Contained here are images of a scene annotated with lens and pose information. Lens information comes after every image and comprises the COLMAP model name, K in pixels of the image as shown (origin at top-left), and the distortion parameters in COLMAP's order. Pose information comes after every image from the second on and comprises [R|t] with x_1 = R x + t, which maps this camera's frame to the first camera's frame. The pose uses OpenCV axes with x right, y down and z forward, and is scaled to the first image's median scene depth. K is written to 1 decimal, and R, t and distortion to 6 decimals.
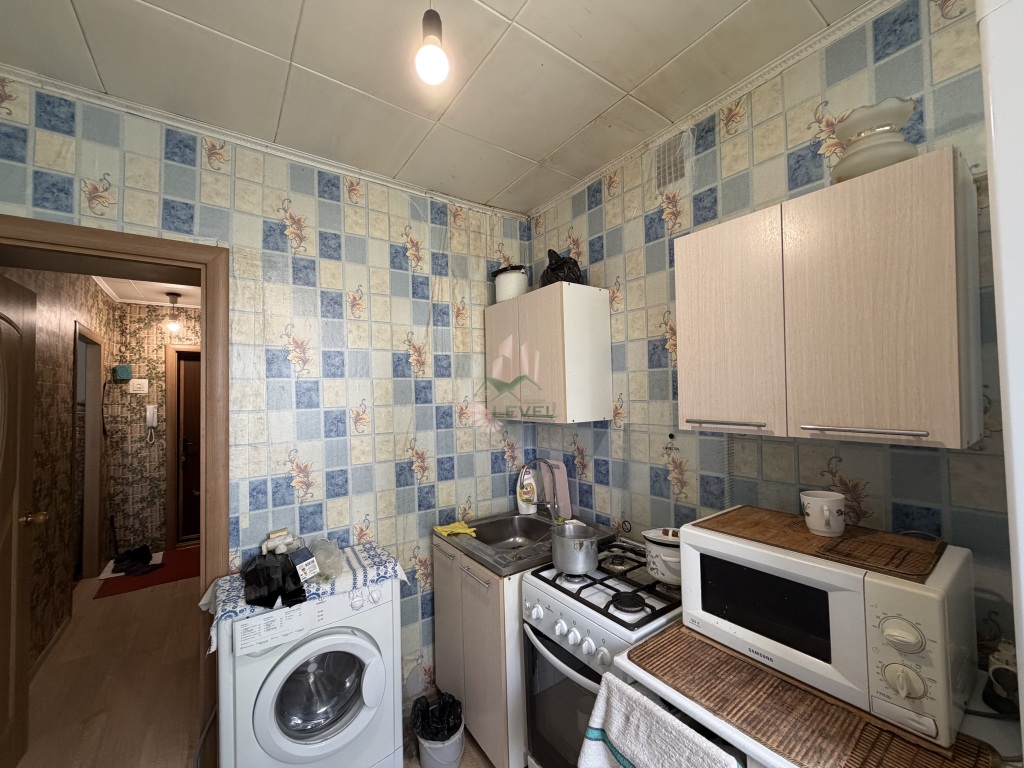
lens RADIAL K [[408.2, 0, 512.6], [0, 408.2, 386.2], [0, 0, 1]] dist [0.000485, -0.000147]
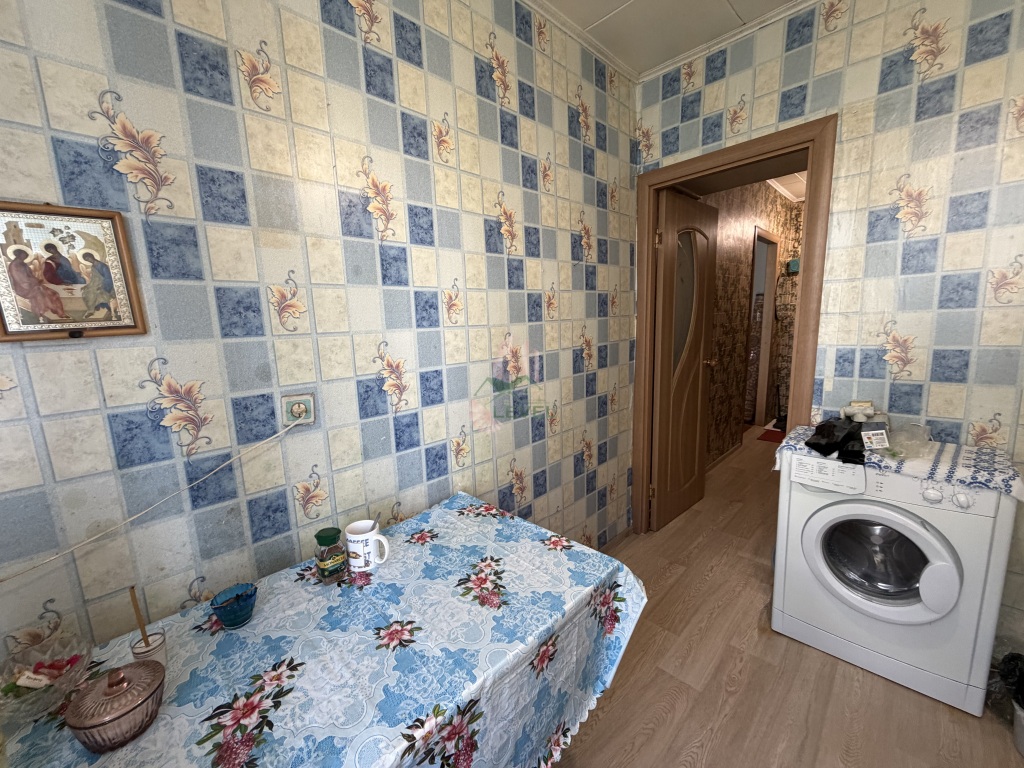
lens RADIAL K [[408.2, 0, 506.5], [0, 408.2, 387.9], [0, 0, 1]] dist [0.000485, -0.000147]
pose [[0.153021, 0.180441, -0.971610, 0.265713], [0.063286, 0.979381, 0.191851, 0.076154], [0.986194, -0.090847, 0.138446, 0.005525]]
